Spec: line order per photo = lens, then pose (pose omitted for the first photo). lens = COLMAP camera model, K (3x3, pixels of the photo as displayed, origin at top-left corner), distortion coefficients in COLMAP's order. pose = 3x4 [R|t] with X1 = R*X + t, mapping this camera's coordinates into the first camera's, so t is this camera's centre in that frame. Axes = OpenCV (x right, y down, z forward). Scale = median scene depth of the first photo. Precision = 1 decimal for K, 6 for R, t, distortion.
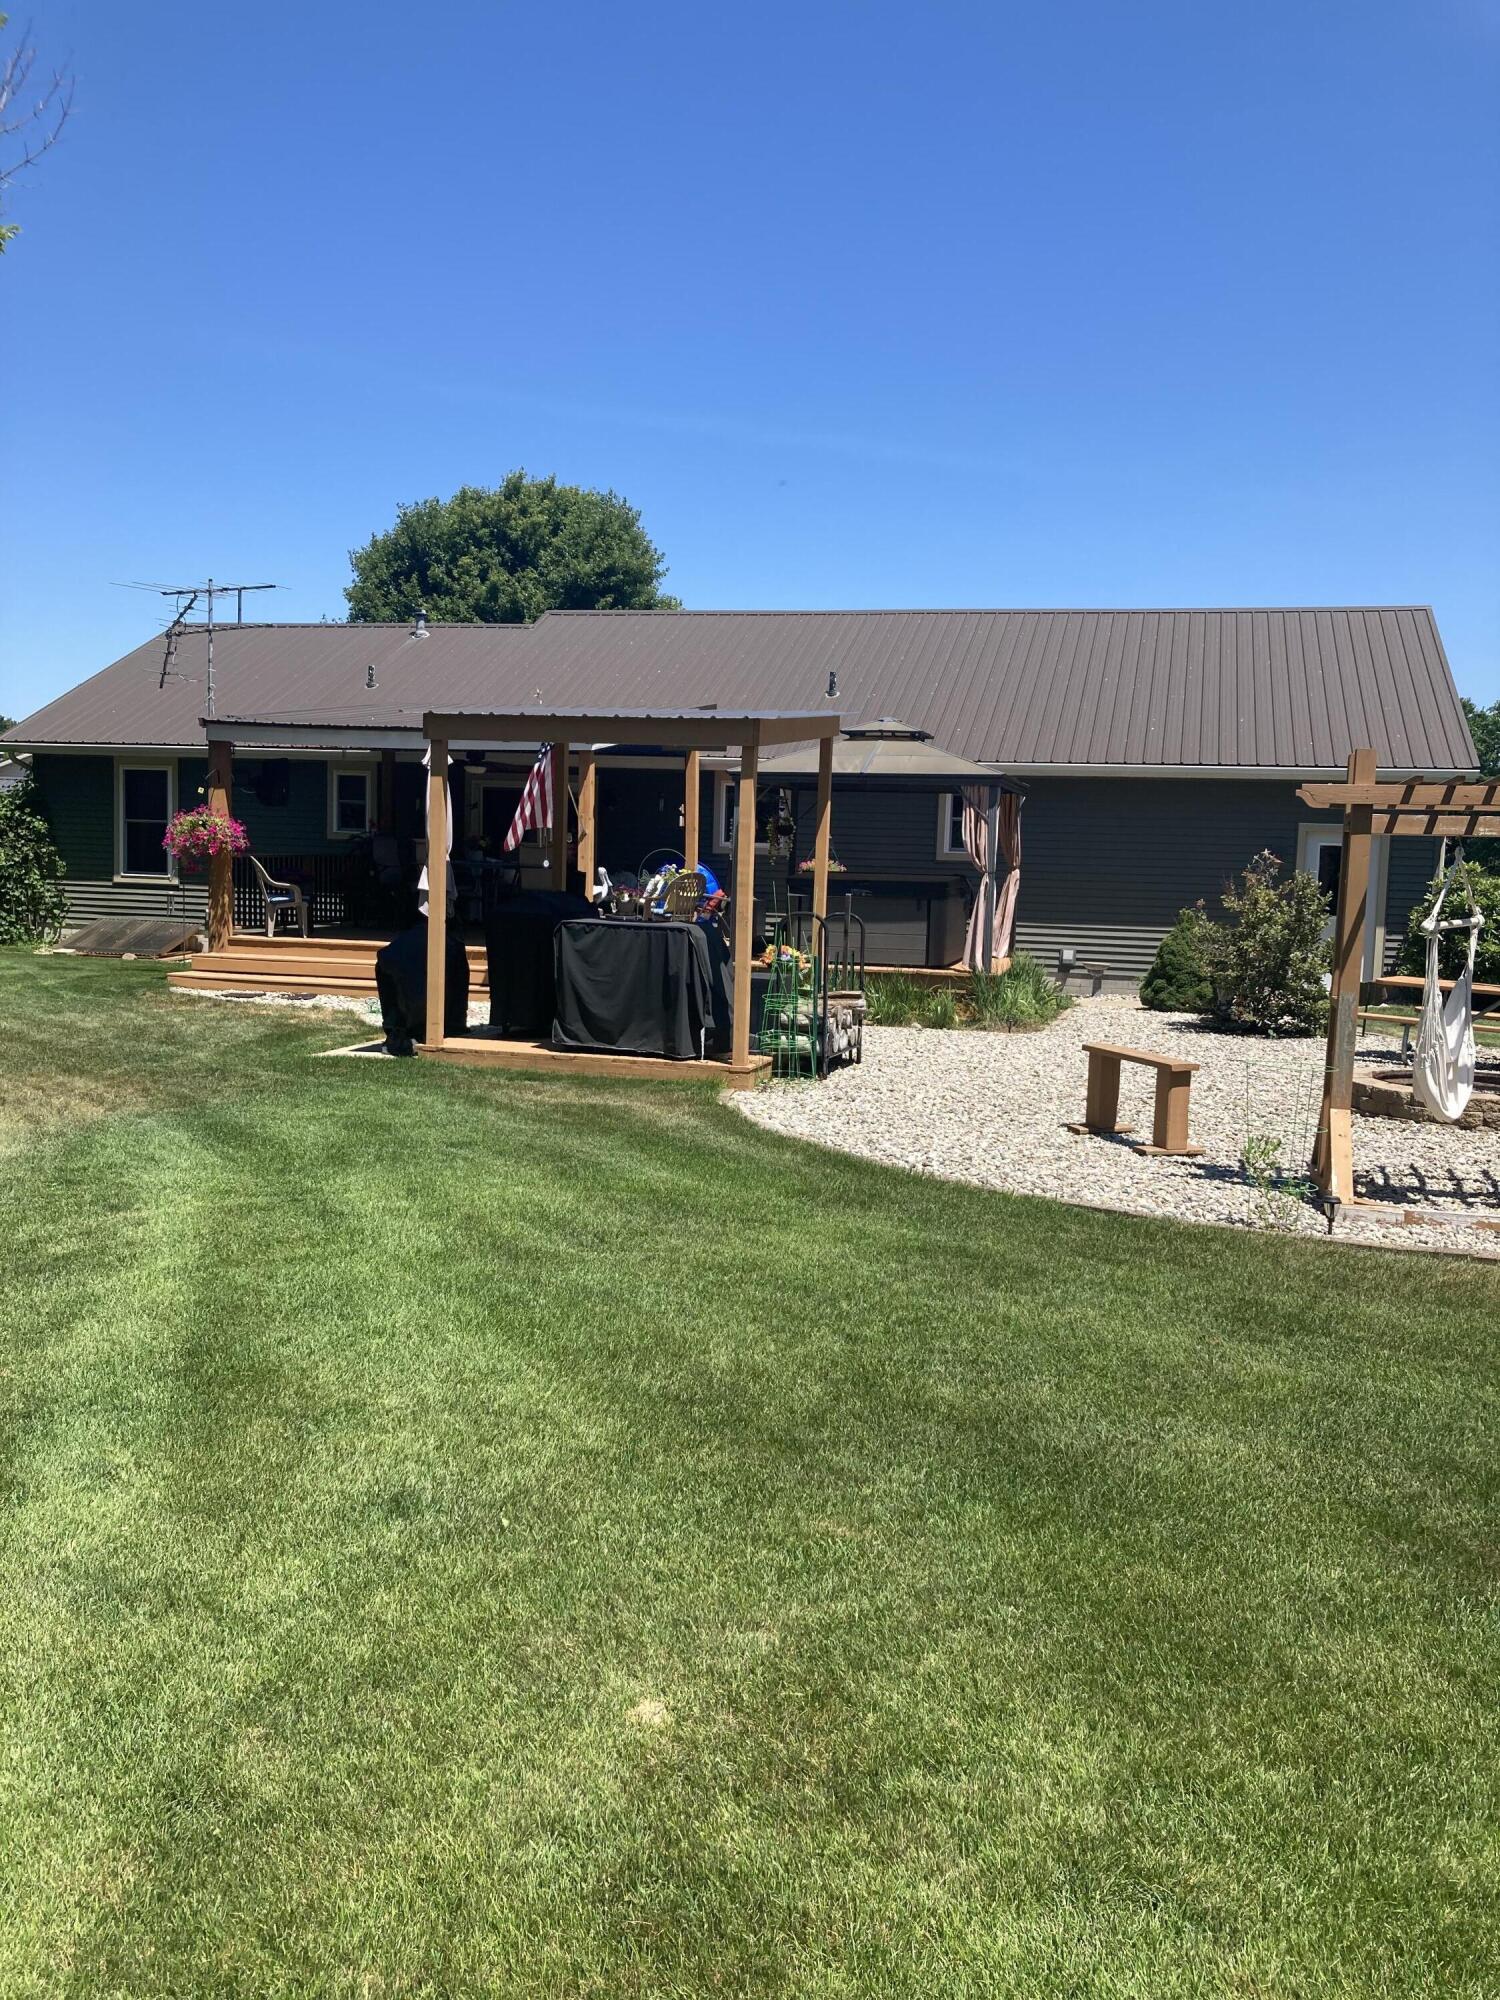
lens RADIAL K [[1664.7, 0, 750.0], [0, 1664.7, 1000.0], [0, 0, 1]] dist [0.010887, -0.009043]
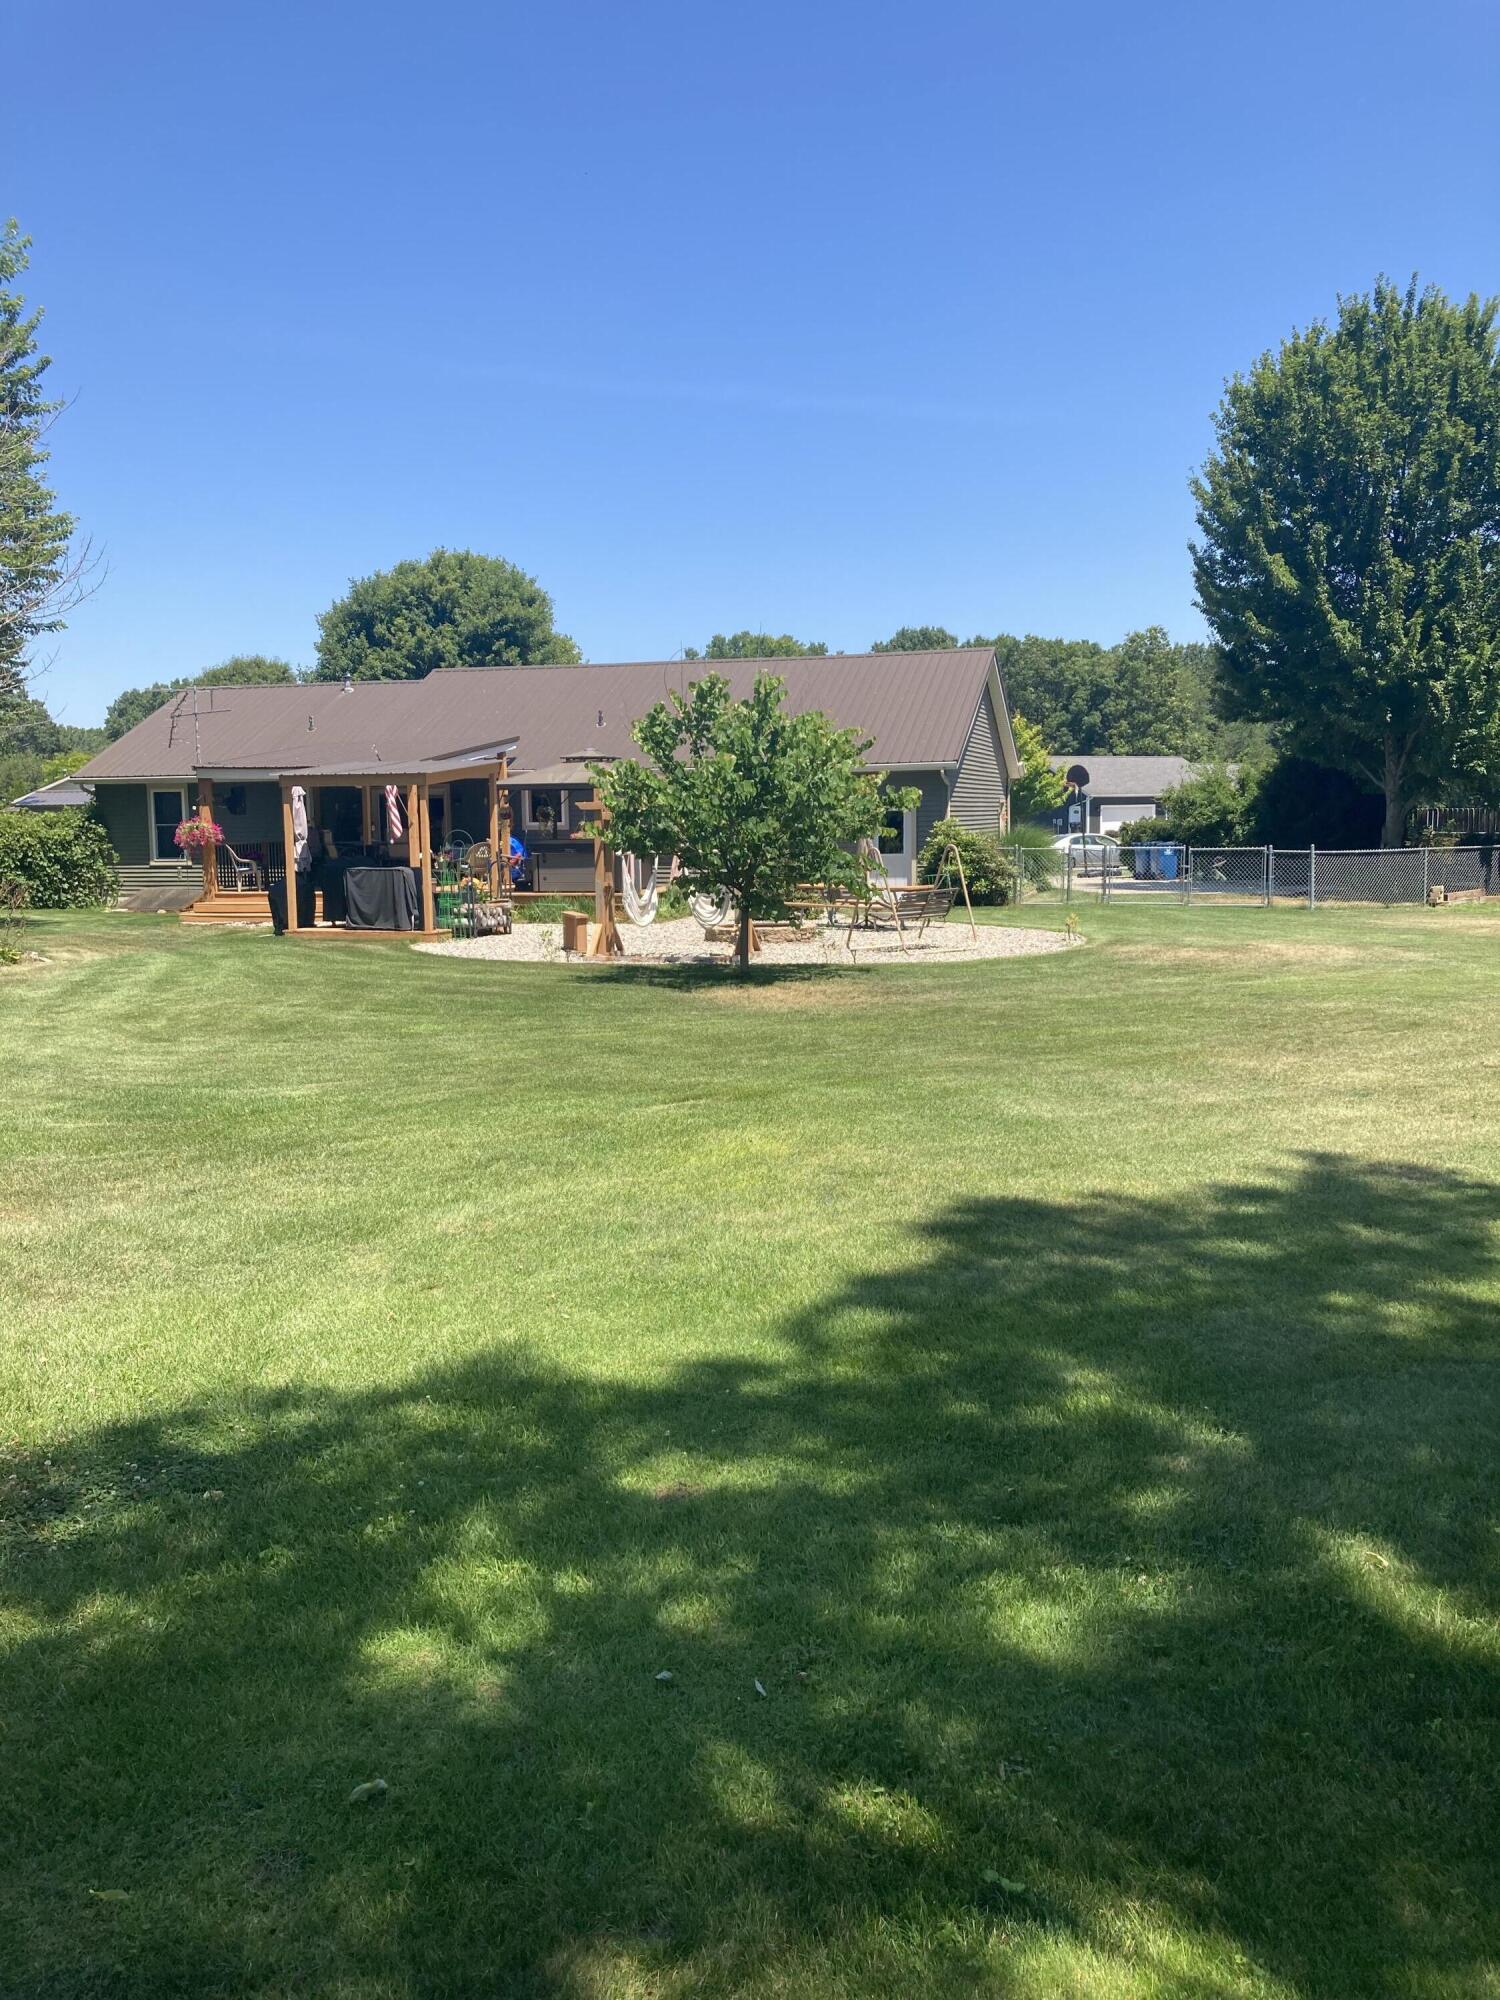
lens RADIAL K [[1664.7, 0, 750.0], [0, 1664.7, 1000.0], [0, 0, 1]] dist [0.010887, -0.009043]
pose [[0.998702, -0.039076, -0.032669, 0.216835], [0.039673, 0.999054, 0.017836, 0.047947], [0.031942, -0.019109, 0.999307, -0.522781]]
